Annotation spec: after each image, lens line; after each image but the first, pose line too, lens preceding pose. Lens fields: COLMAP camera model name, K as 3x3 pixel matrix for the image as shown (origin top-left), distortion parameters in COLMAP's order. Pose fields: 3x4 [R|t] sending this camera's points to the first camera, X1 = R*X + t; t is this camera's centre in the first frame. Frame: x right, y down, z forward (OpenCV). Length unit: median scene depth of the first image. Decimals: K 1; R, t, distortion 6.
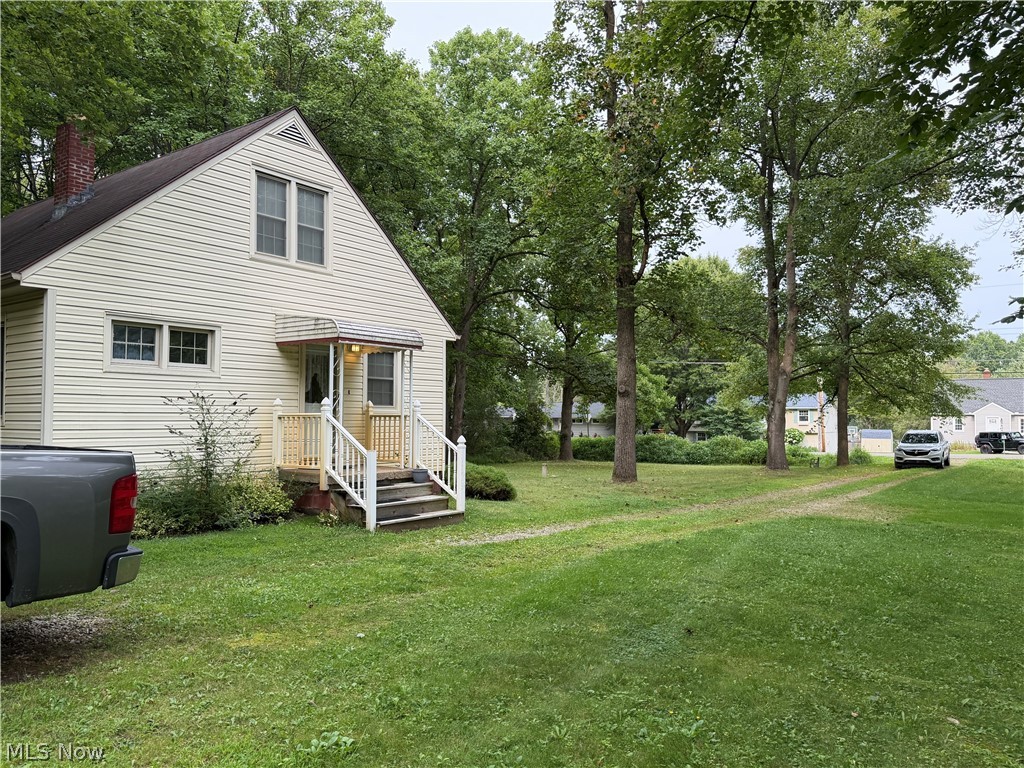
lens RADIAL K [[729.5, 0, 512.0], [0, 729.5, 384.0], [0, 0, 1]] dist [0.005673, 0.000202]
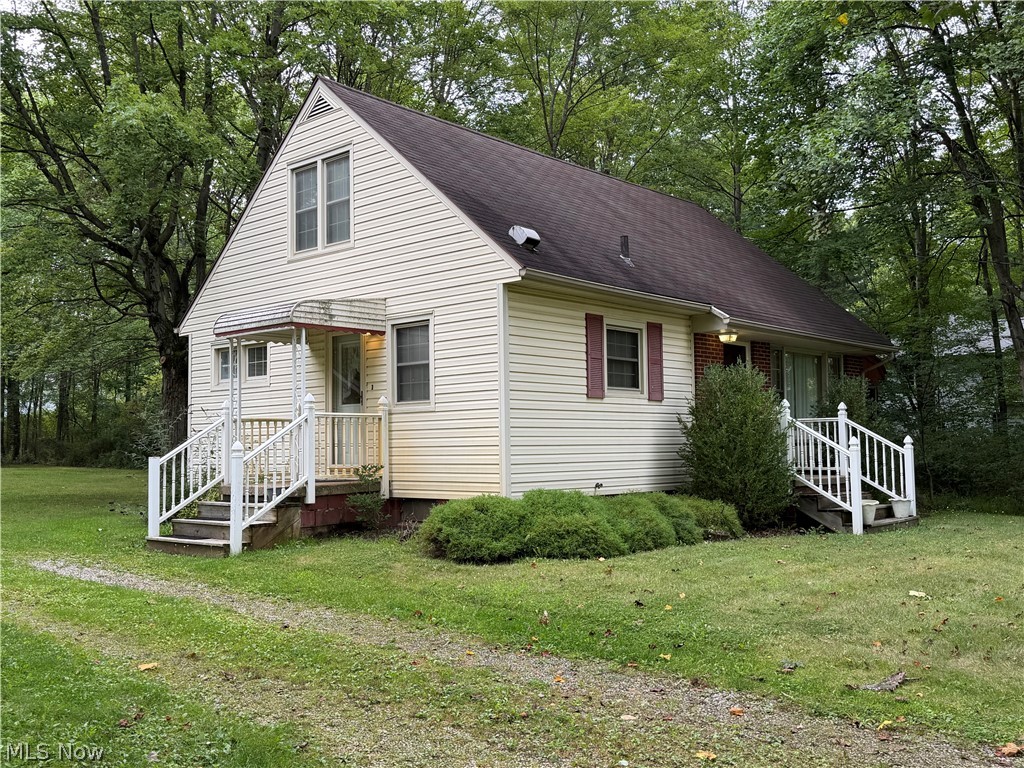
lens RADIAL K [[972.4, 0, 512.0], [0, 972.4, 384.0], [0, 0, 1]] dist [0.123733, 0.000108]
pose [[-0.108560, -0.065473, -0.991931, 0.854245], [0.054213, 0.995954, -0.071672, 0.096859], [0.992611, -0.061557, -0.104571, 1.337552]]
